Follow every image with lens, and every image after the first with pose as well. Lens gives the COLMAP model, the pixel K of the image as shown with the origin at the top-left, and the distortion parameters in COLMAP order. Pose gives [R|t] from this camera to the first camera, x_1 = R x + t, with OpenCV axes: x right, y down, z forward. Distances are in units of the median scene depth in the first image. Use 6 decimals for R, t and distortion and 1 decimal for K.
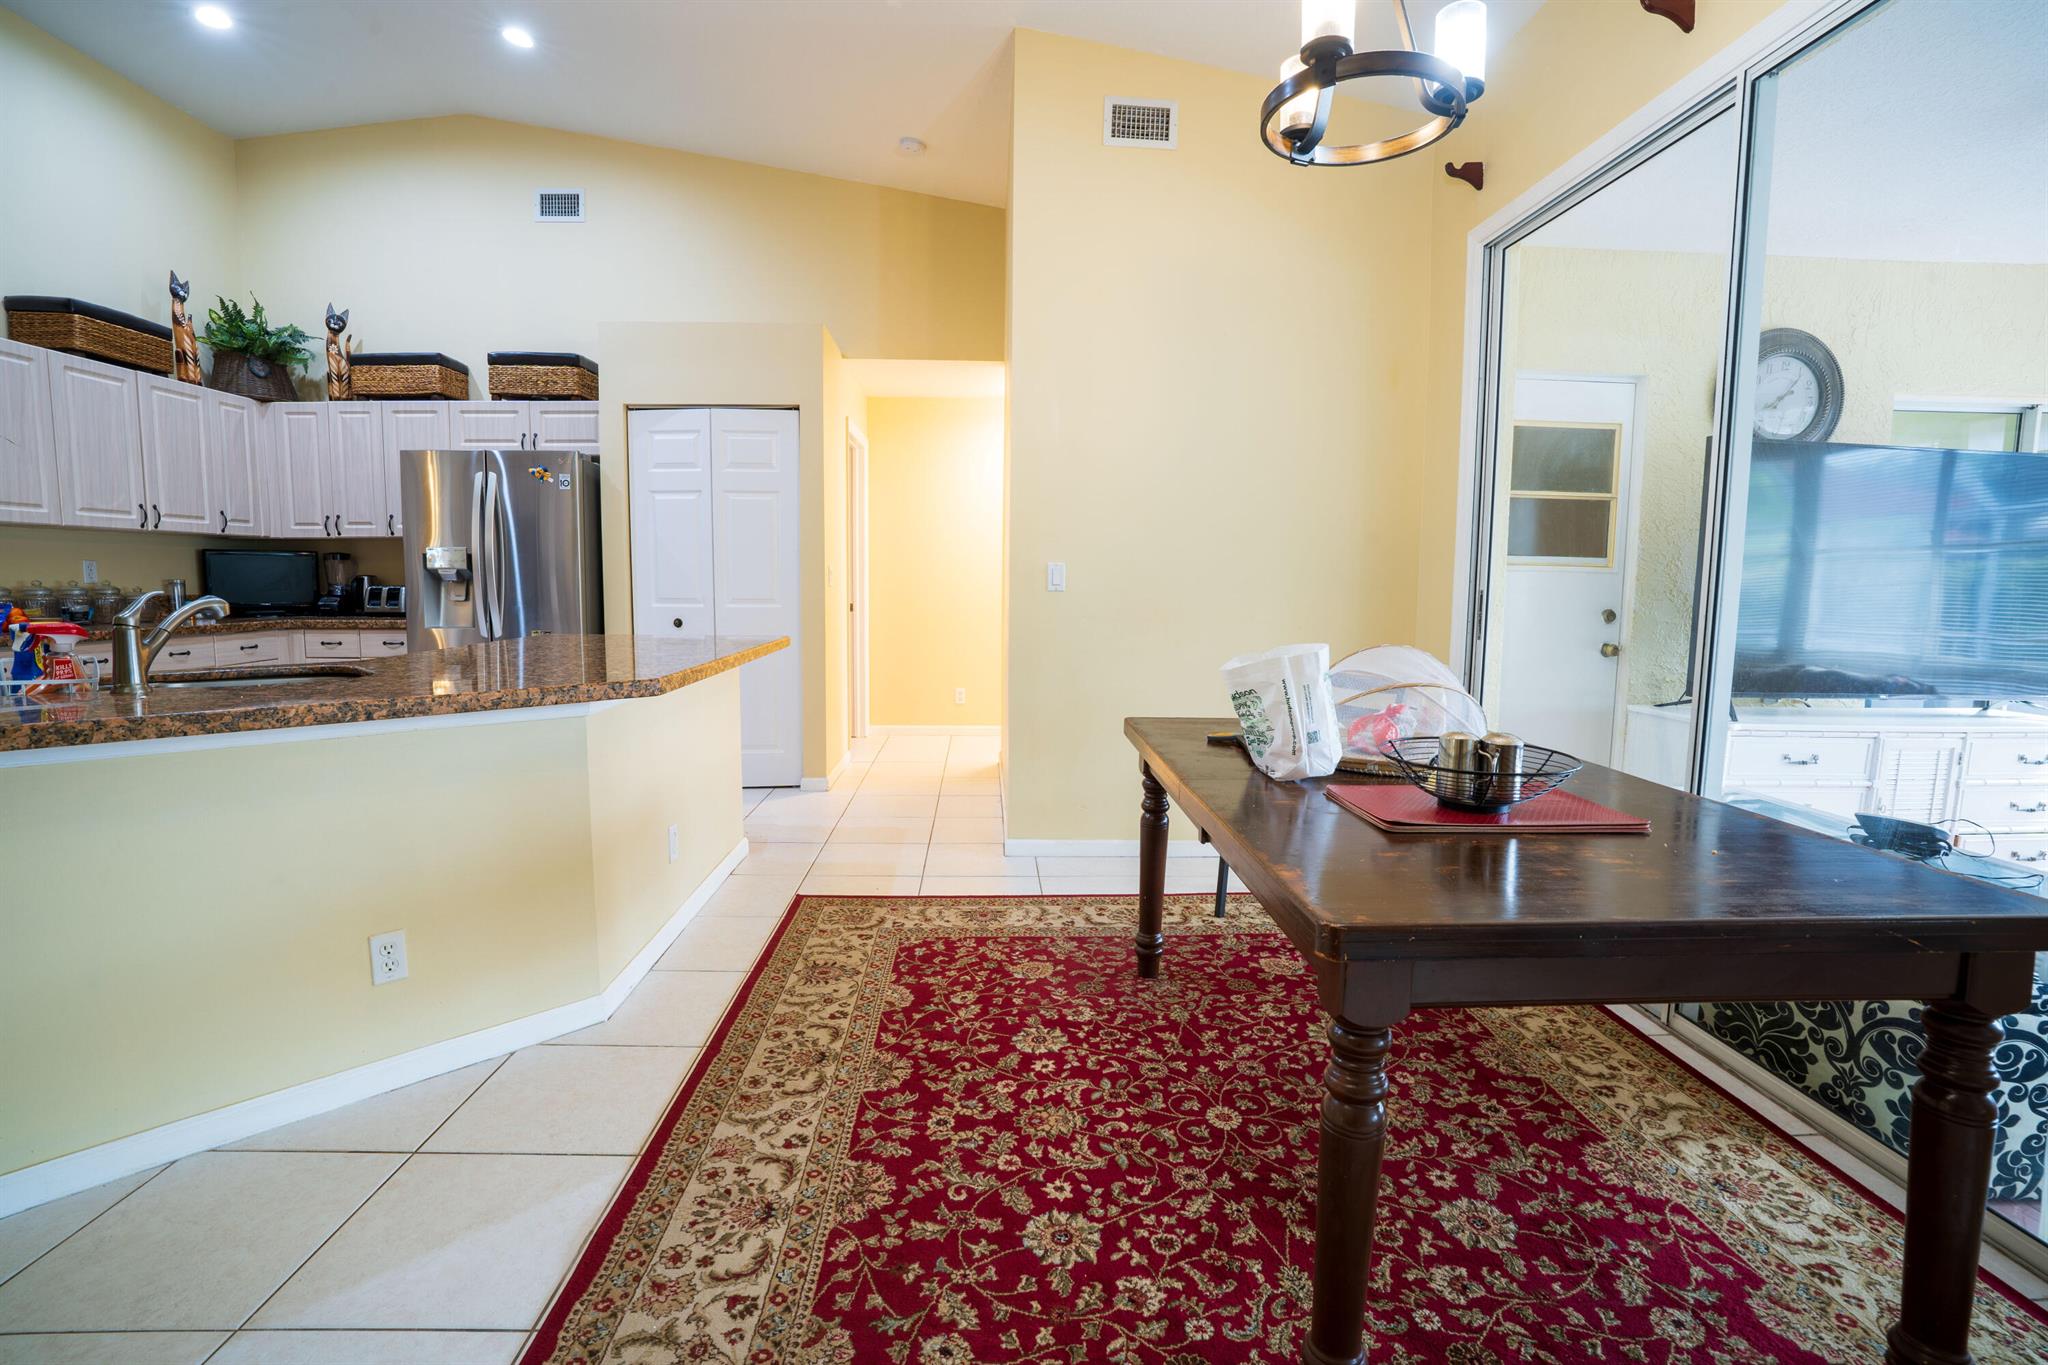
lens RADIAL K [[945.7, 0, 1019.7], [0, 945.7, 677.0], [0, 0, 1]] dist [-0.069195, 0.025013]
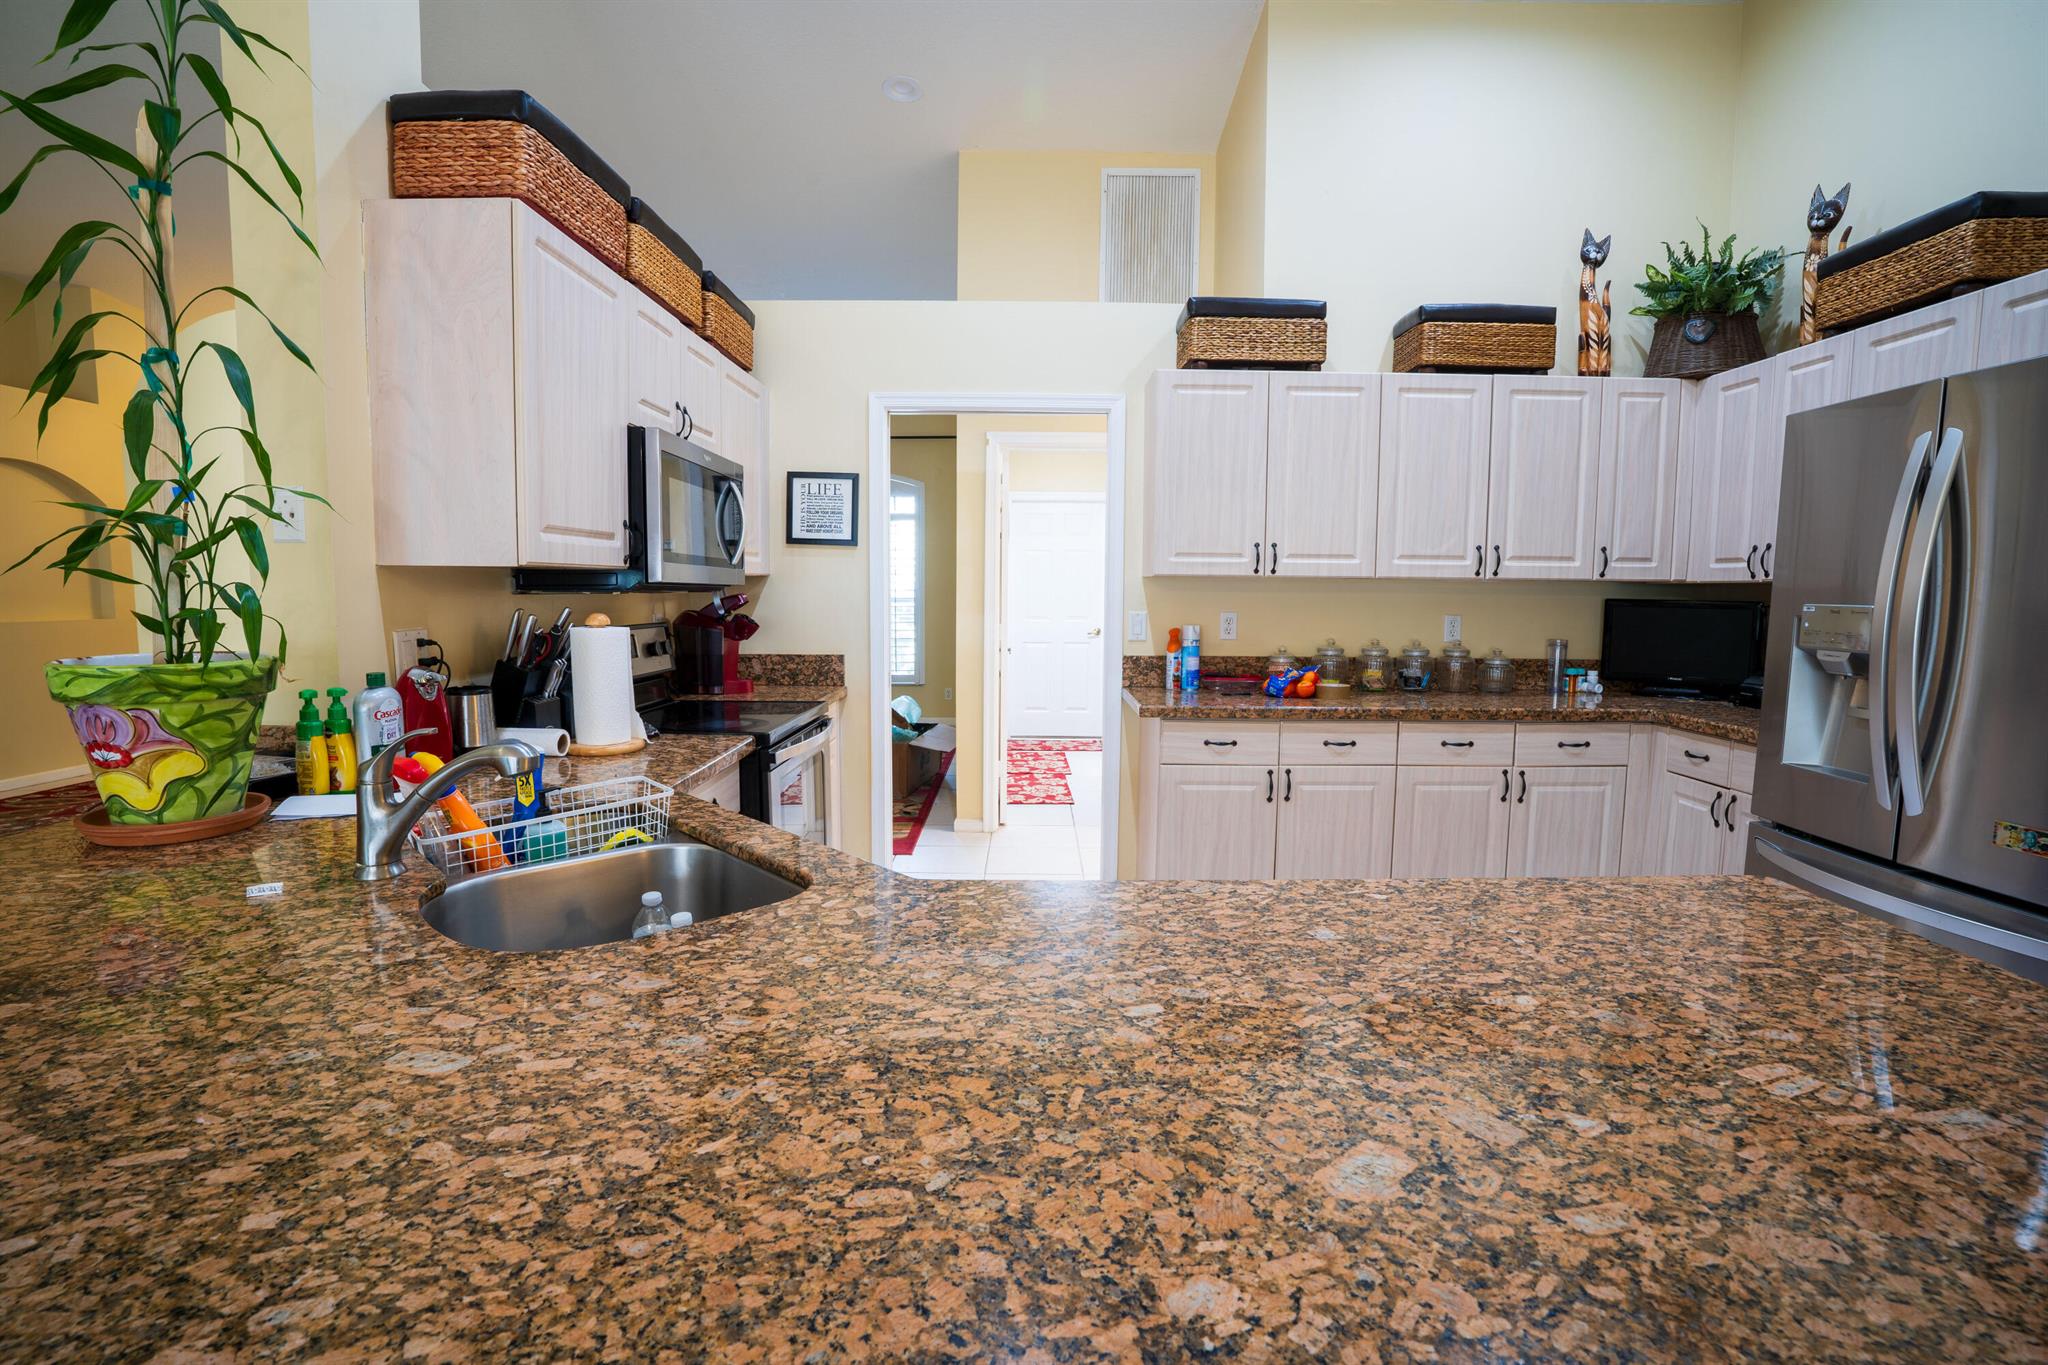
lens RADIAL K [[945.7, 0, 1019.7], [0, 945.7, 677.0], [0, 0, 1]] dist [-0.069195, 0.025013]
pose [[-0.048074, 0.085006, -0.995220, -0.163073], [-0.109609, 0.989906, 0.089847, -0.122009], [0.992812, 0.113404, -0.038271, 0.737072]]
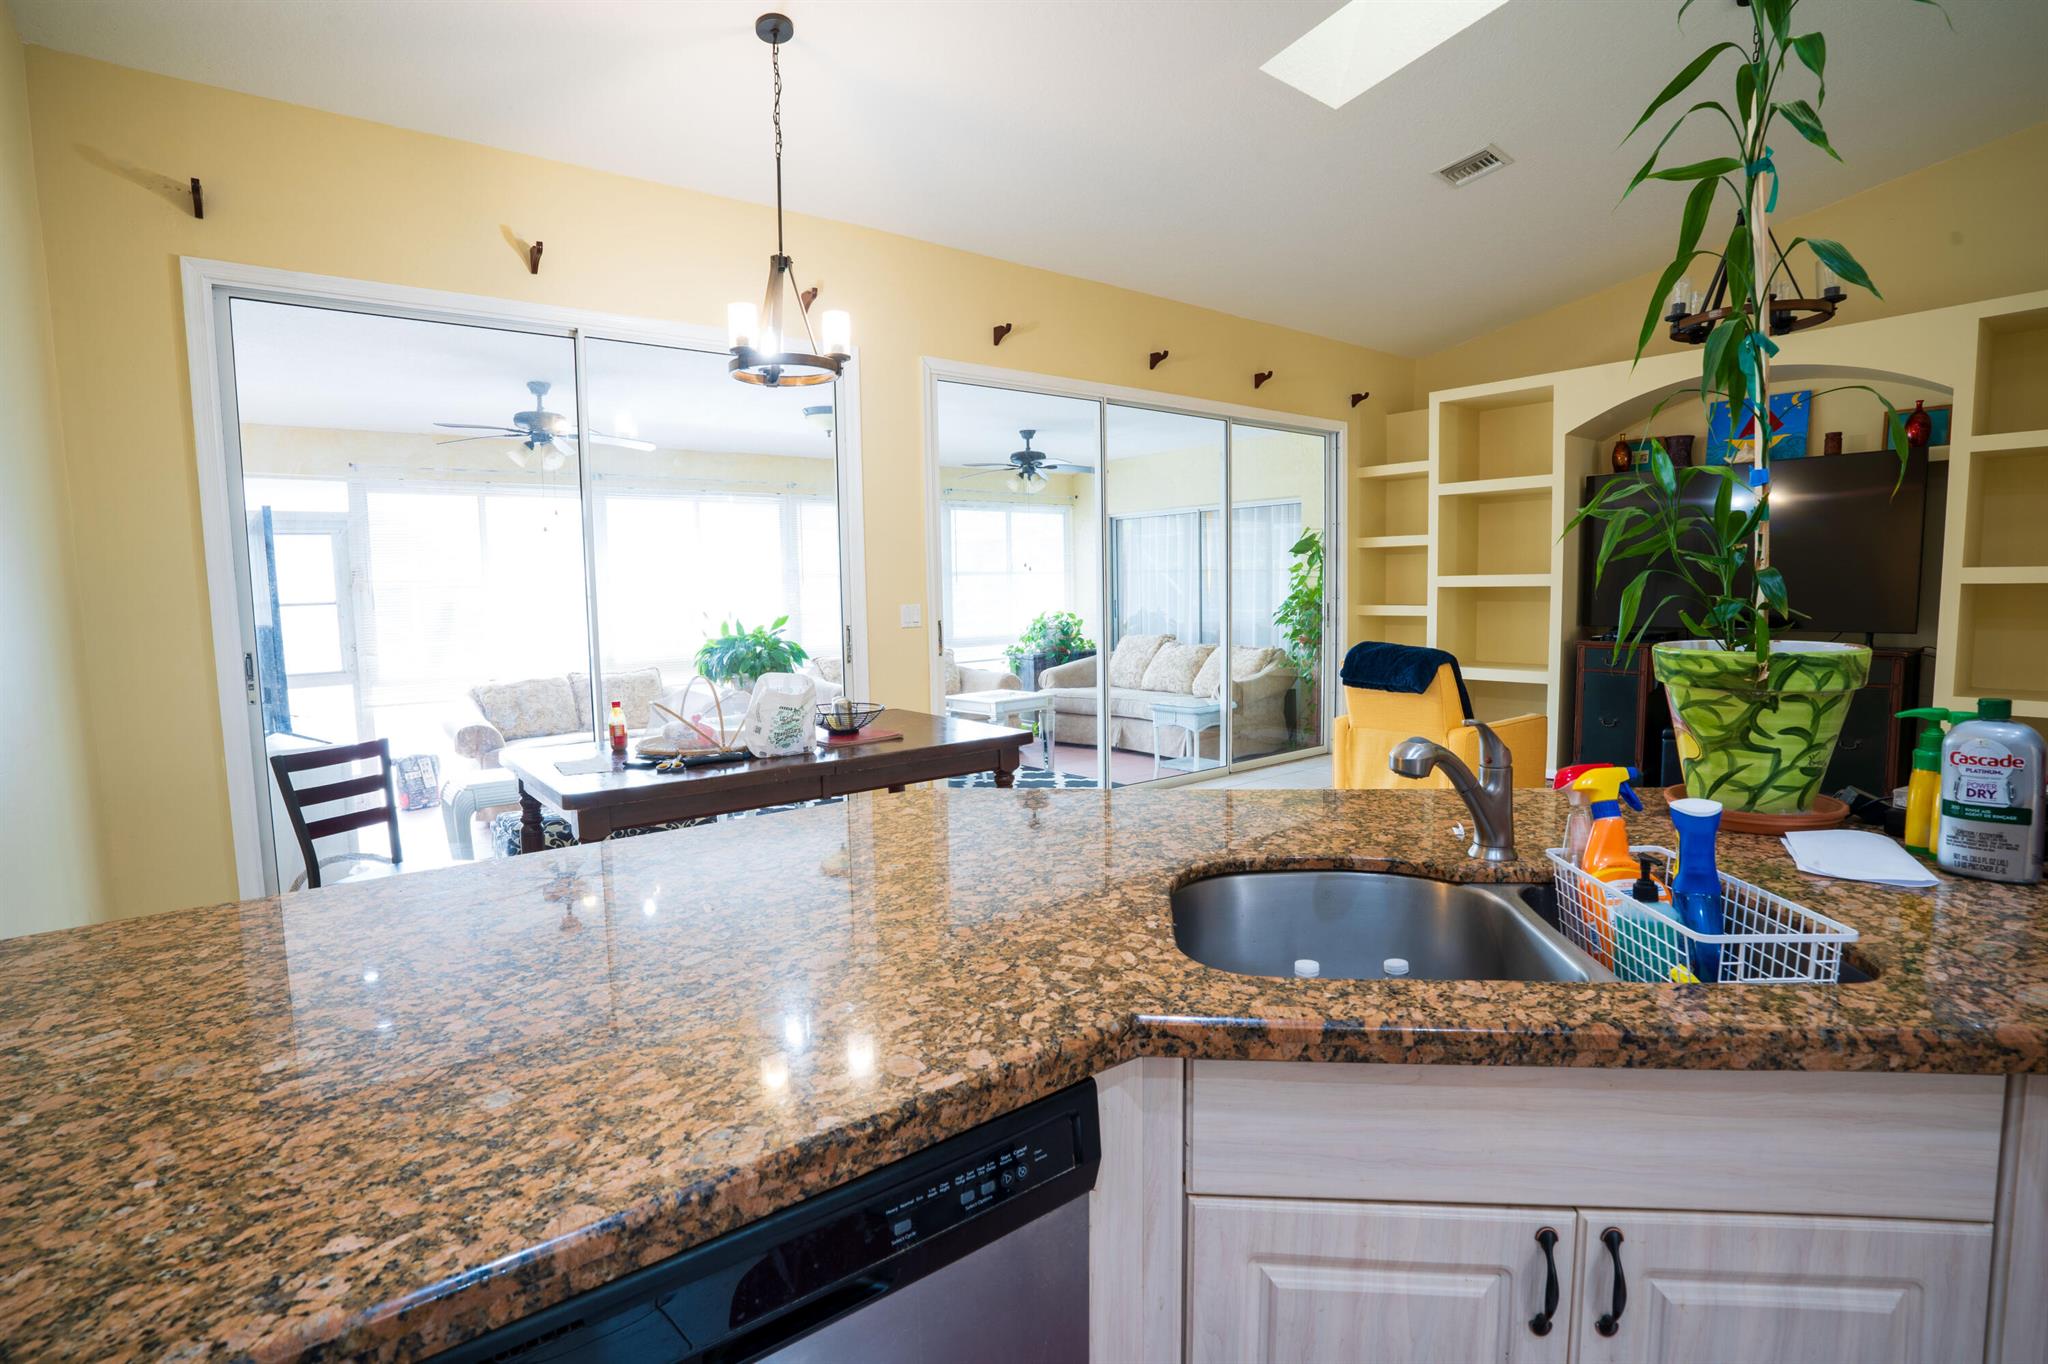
lens RADIAL K [[981.3, 0, 1018.3], [0, 981.3, 672.1], [0, 0, 1]] dist [-0.071545, 0.026610]
pose [[-0.588650, -0.071023, 0.805262, -0.671130], [0.096365, 0.982865, 0.157130, -0.137187], [-0.802624, 0.170093, -0.571720, 0.840827]]
